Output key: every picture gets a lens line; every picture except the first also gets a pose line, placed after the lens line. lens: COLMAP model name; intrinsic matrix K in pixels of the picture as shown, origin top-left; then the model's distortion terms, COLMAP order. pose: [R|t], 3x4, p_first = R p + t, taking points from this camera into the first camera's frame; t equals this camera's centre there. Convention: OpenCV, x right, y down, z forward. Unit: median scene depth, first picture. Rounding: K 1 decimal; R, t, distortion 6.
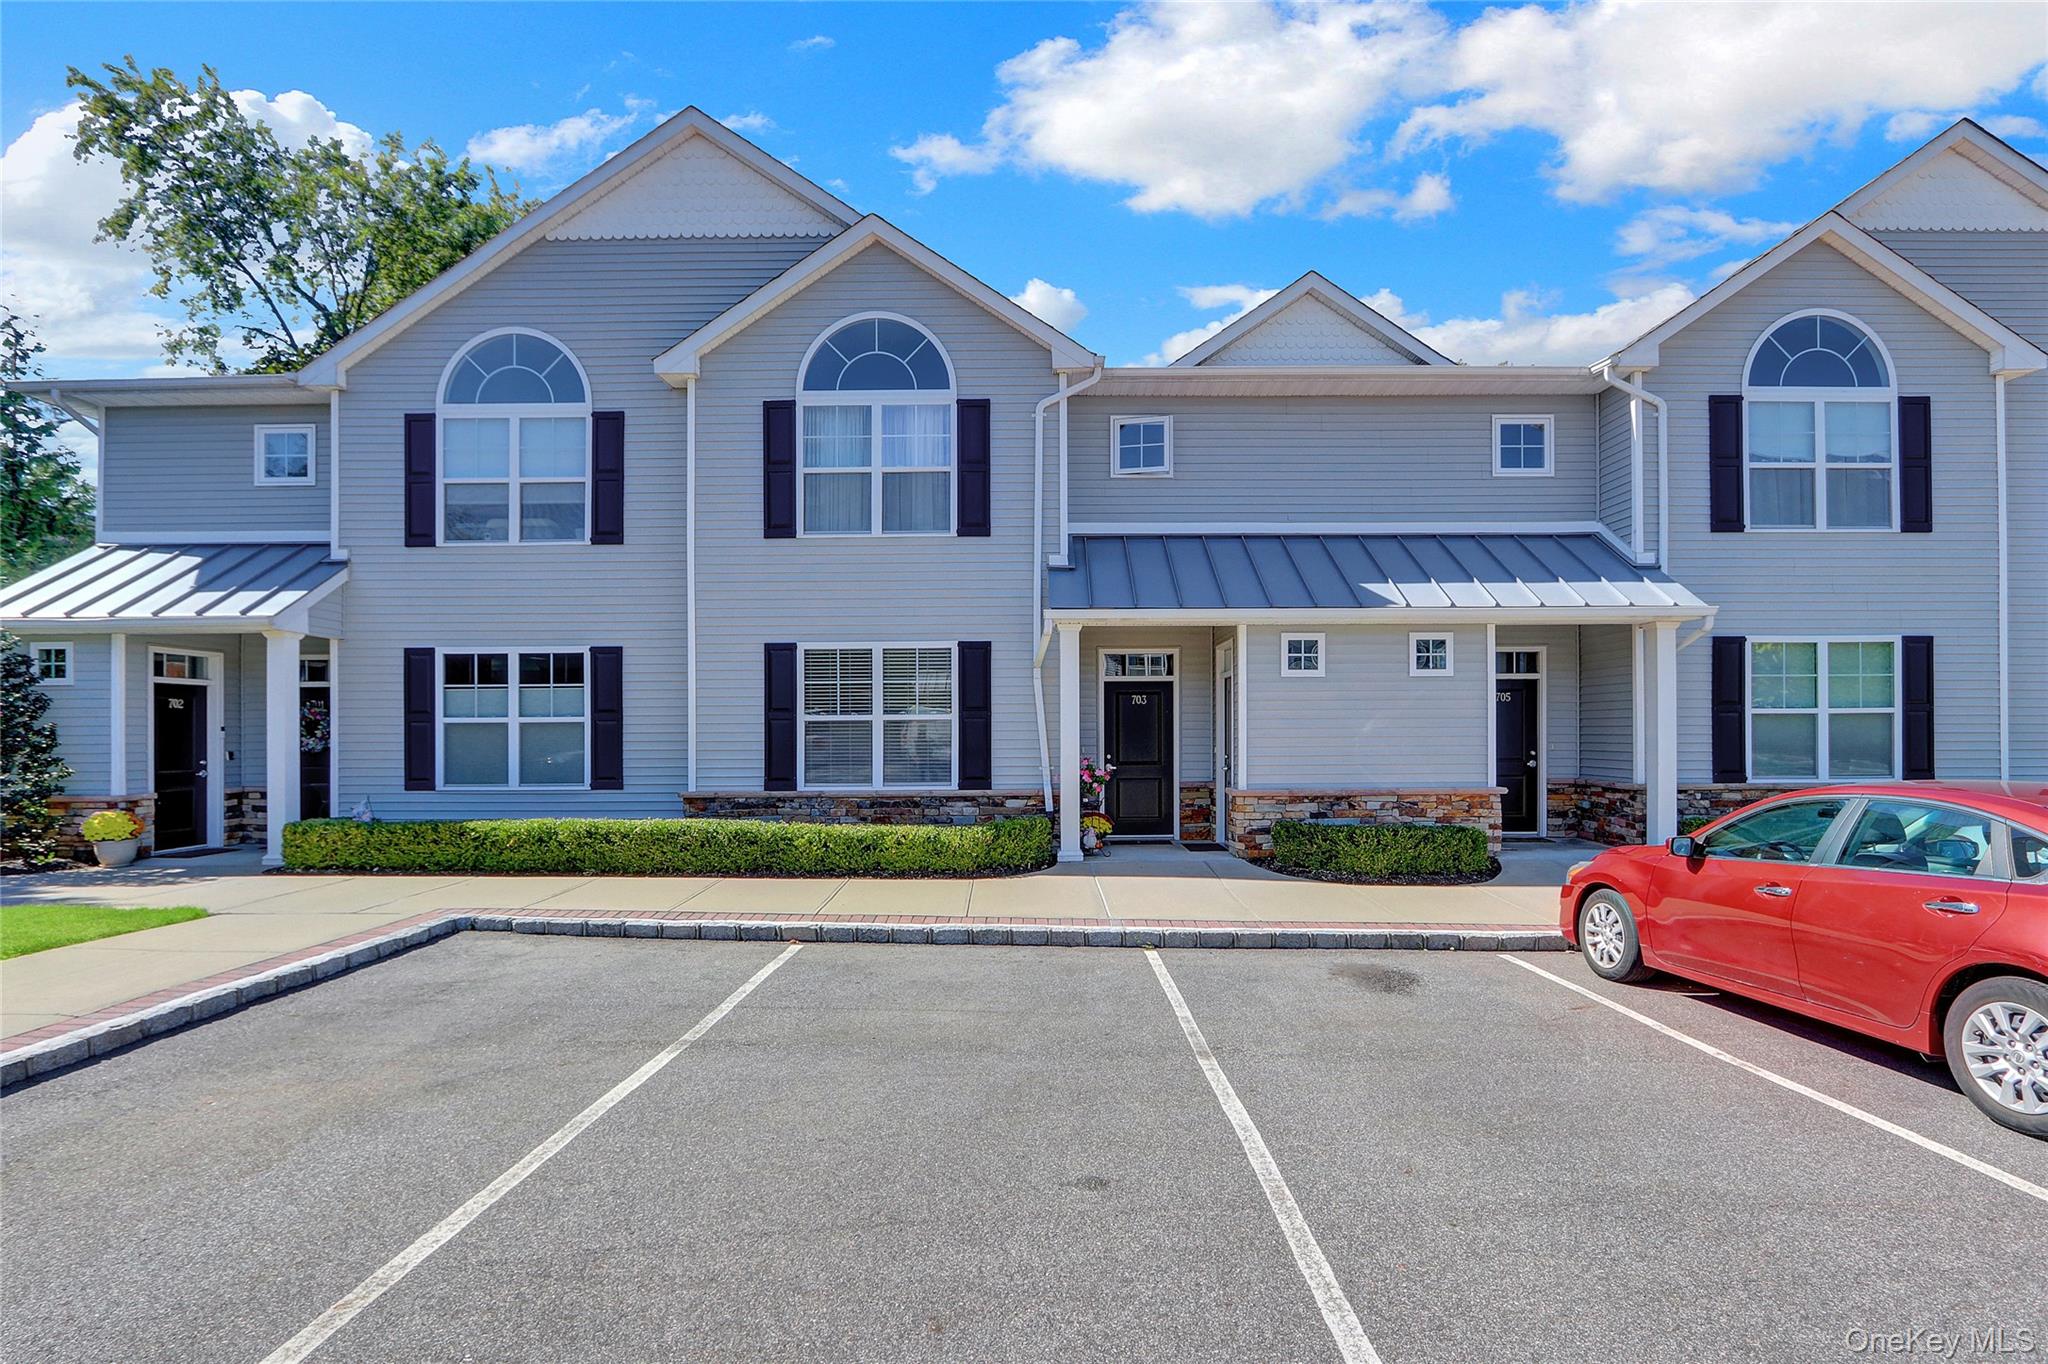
lens RADIAL K [[987.3, 0, 1024.9], [0, 987.3, 727.9], [0, 0, 1]] dist [-0.011503, -0.000381]
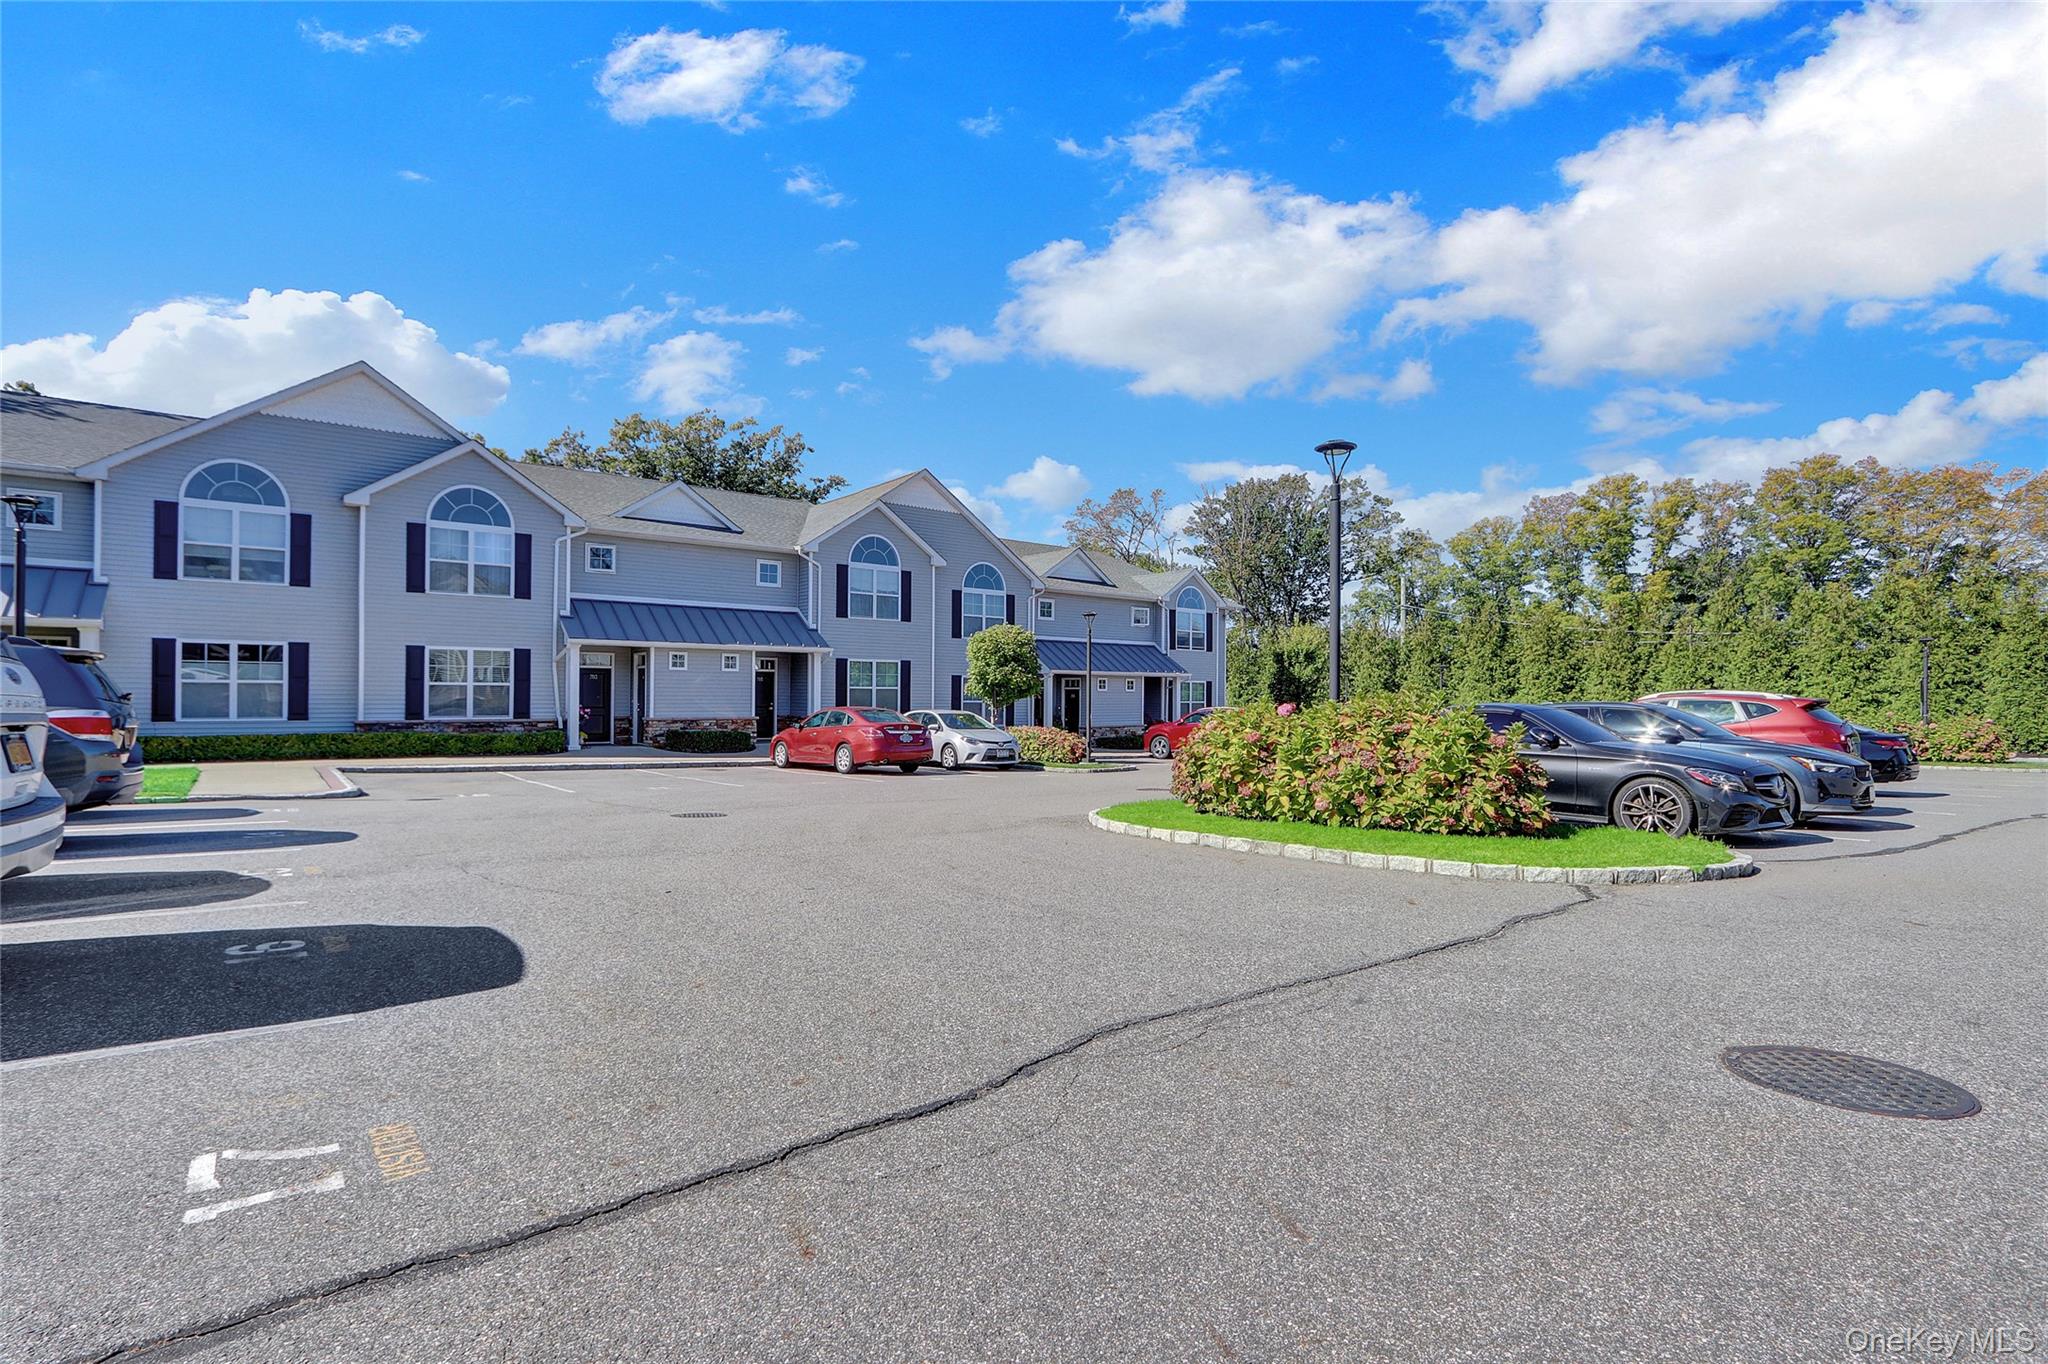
lens RADIAL K [[980.3, 0, 1015.4], [0, 980.3, 691.5], [0, 0, 1]] dist [-0.003727, 0.000231]
pose [[0.775697, 0.013560, 0.630959, -0.546726], [-0.013602, 0.999896, -0.004766, -0.000633], [-0.630958, -0.004885, 0.775801, -1.273859]]
